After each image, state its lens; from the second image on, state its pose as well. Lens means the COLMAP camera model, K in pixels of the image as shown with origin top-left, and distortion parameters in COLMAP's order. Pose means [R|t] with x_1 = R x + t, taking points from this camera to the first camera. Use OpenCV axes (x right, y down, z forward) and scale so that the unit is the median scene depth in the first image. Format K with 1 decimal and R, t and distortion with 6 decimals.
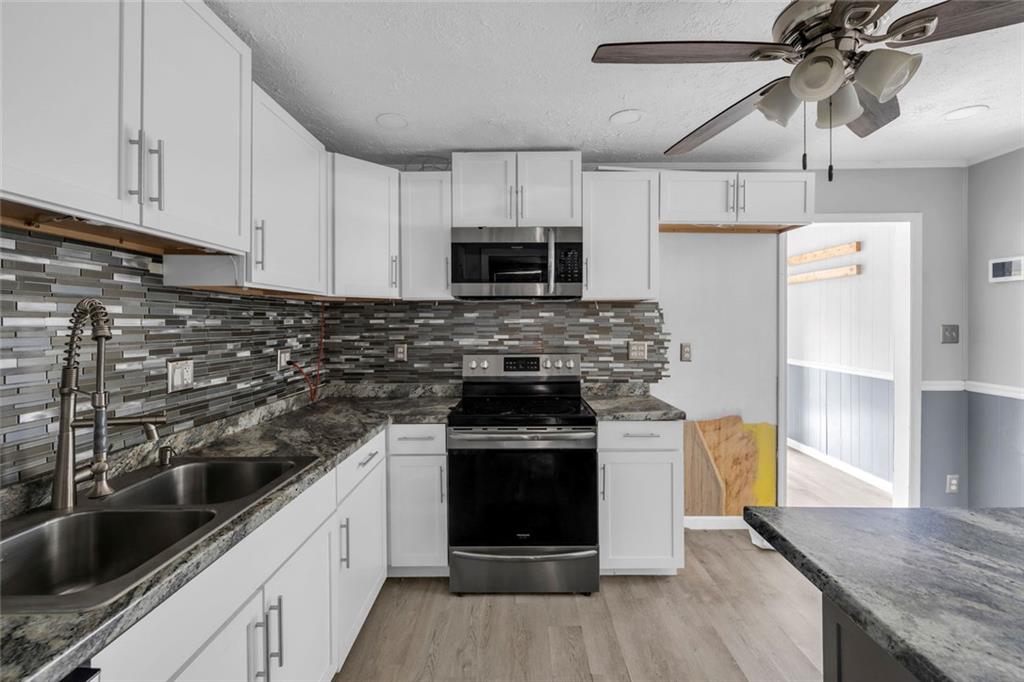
lens RADIAL K [[438.0, 0, 515.3], [0, 438.0, 319.0], [0, 0, 1]] dist [-0.001130, -0.000289]
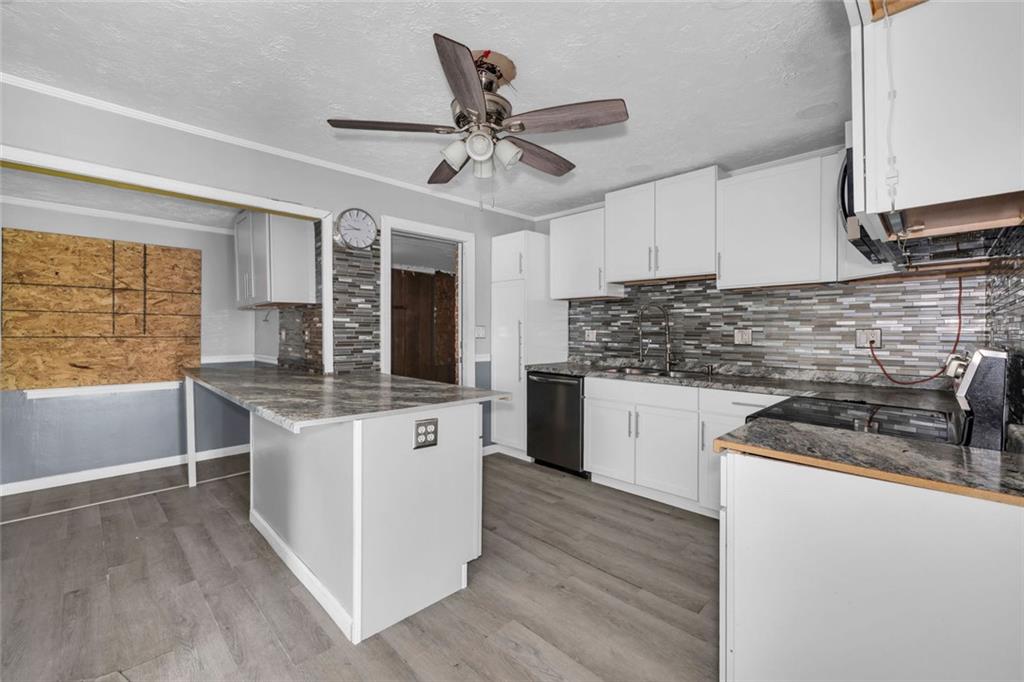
lens RADIAL K [[430.8, 0, 512.3], [0, 430.8, 335.8], [0, 0, 1]] dist [0.000351, -0.000051]
pose [[-0.706248, 0.011380, -0.707873, 0.920585], [0.002787, 0.999908, 0.013293, 0.068896], [0.707959, 0.007415, -0.706214, 1.151862]]
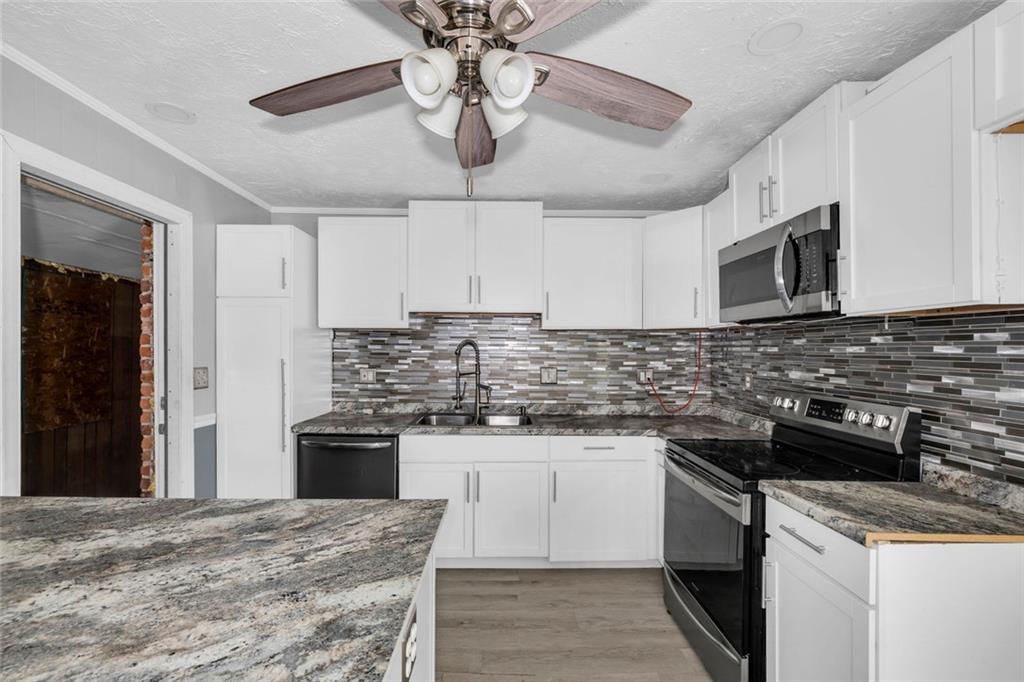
lens RADIAL K [[437.2, 0, 500.2], [0, 437.2, 352.4], [0, 0, 1]] dist [0.000141, 0.000107]
pose [[0.005757, 0.012719, -0.999903, 0.844472], [0.000131, 0.999919, 0.012720, 0.000133], [0.999983, -0.000204, 0.005755, 0.548311]]
